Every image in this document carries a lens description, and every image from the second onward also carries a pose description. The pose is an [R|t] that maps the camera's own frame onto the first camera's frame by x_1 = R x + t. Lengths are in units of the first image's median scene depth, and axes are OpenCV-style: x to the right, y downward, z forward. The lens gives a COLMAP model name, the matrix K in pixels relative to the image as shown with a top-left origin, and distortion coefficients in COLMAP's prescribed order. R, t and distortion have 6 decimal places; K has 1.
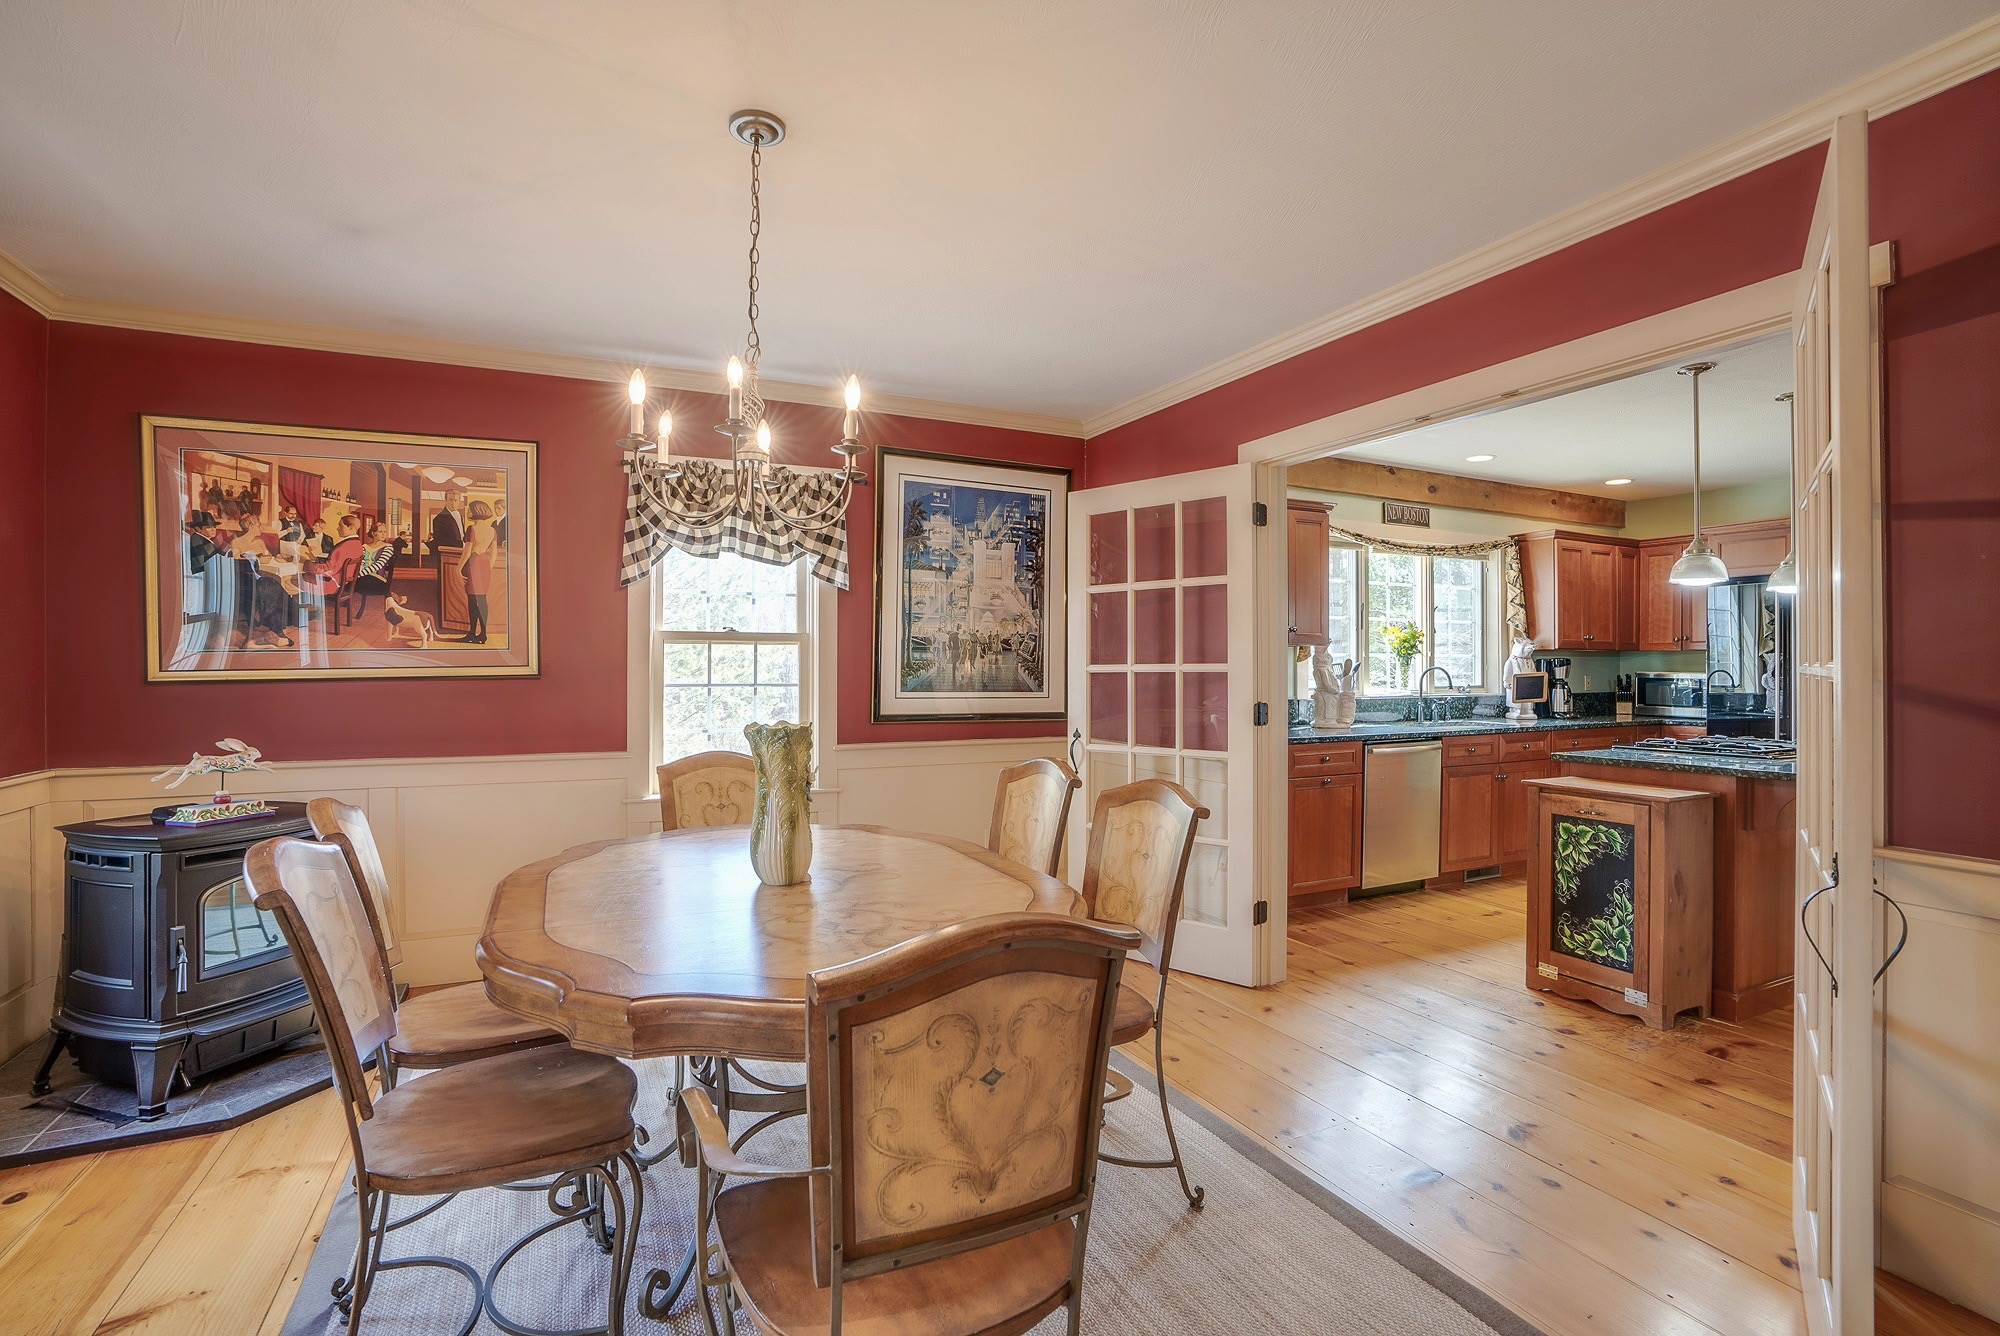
lens RADIAL K [[974.9, 0, 1011.1], [0, 974.9, 661.0], [0, 0, 1]] dist [-0.049259, 0.001109]
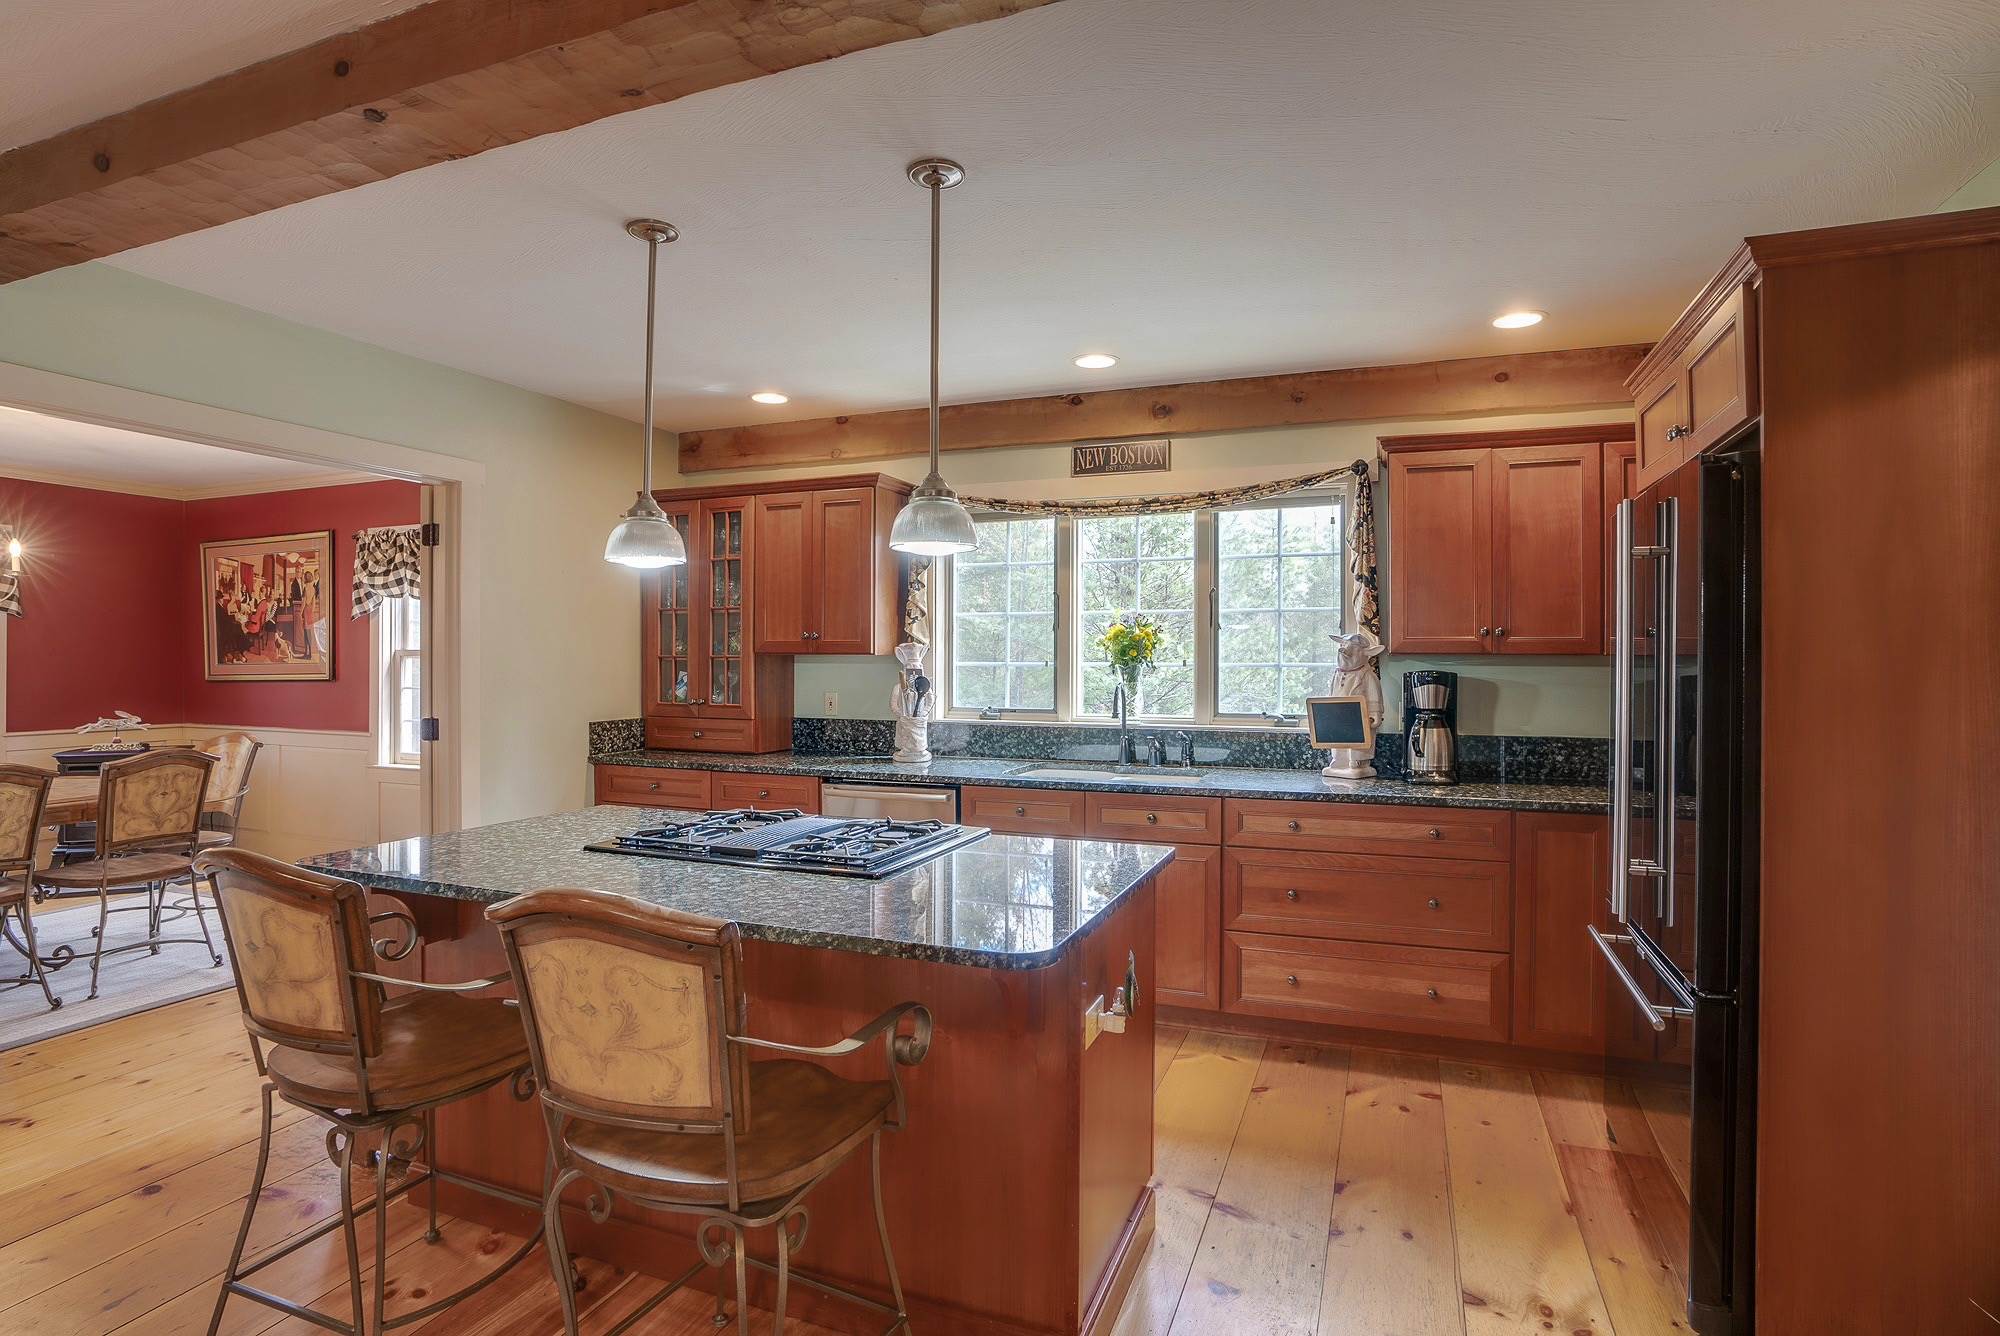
lens RADIAL K [[974.9, 0, 1011.1], [0, 974.9, 661.0], [0, 0, 1]] dist [-0.049259, 0.001109]
pose [[0.671394, 0.003131, -0.741094, 0.842442], [0.002750, 0.999974, 0.006717, -0.013816], [0.741095, -0.006547, 0.671368, 0.476500]]
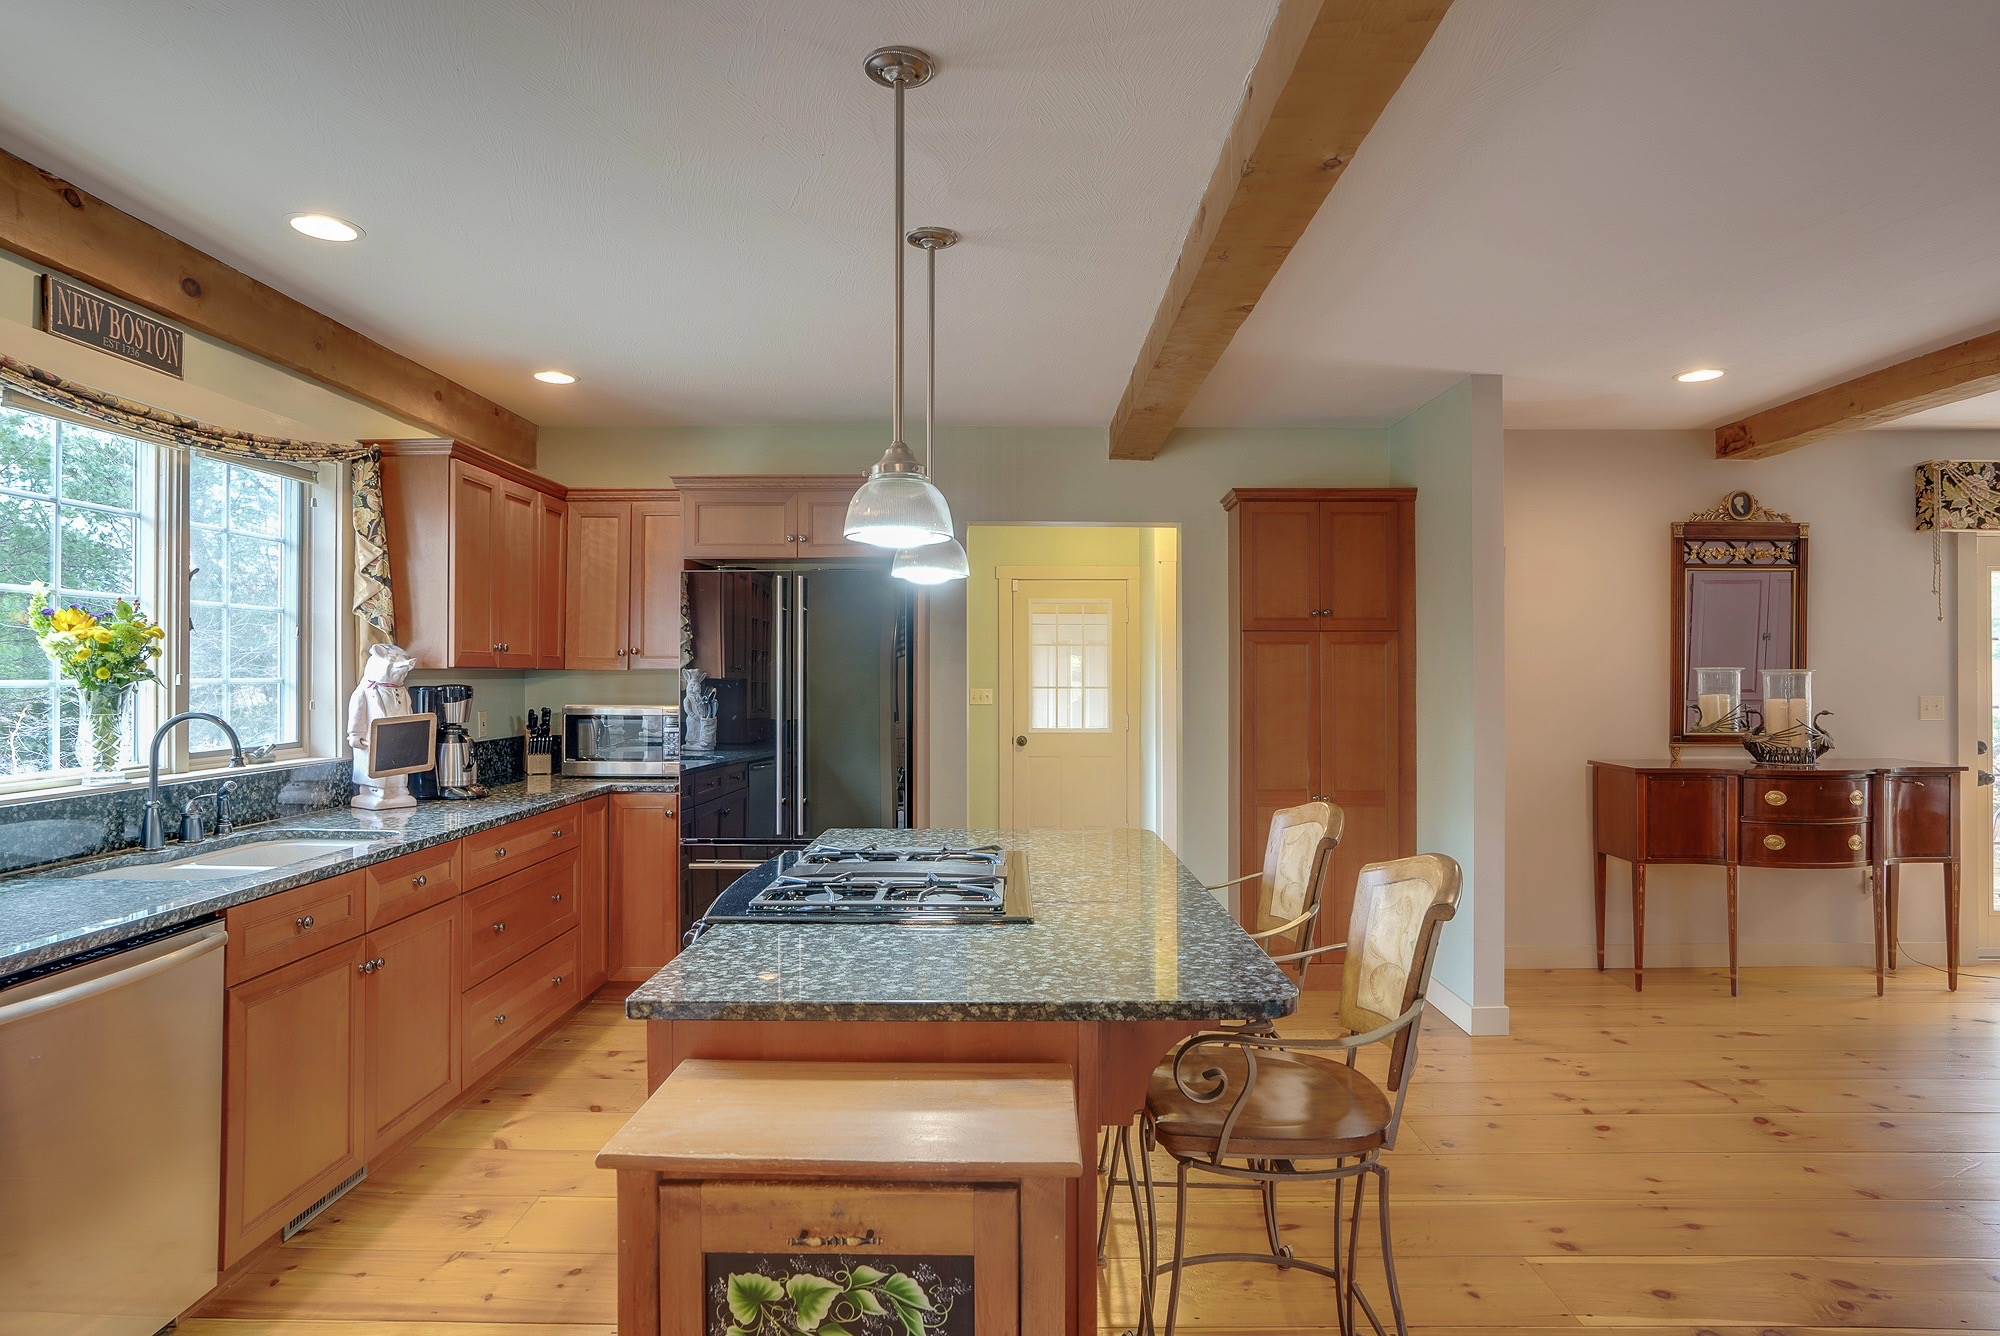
lens RADIAL K [[1109.0, 0, 992.9], [0, 1109.0, 662.6], [0, 0, 1]] dist [-0.049982, 0.033883]
pose [[0.478227, 0.006919, 0.878209, 0.186087], [-0.006004, 0.999971, -0.004609, -0.014618], [-0.878216, -0.003069, 0.478254, 0.460446]]
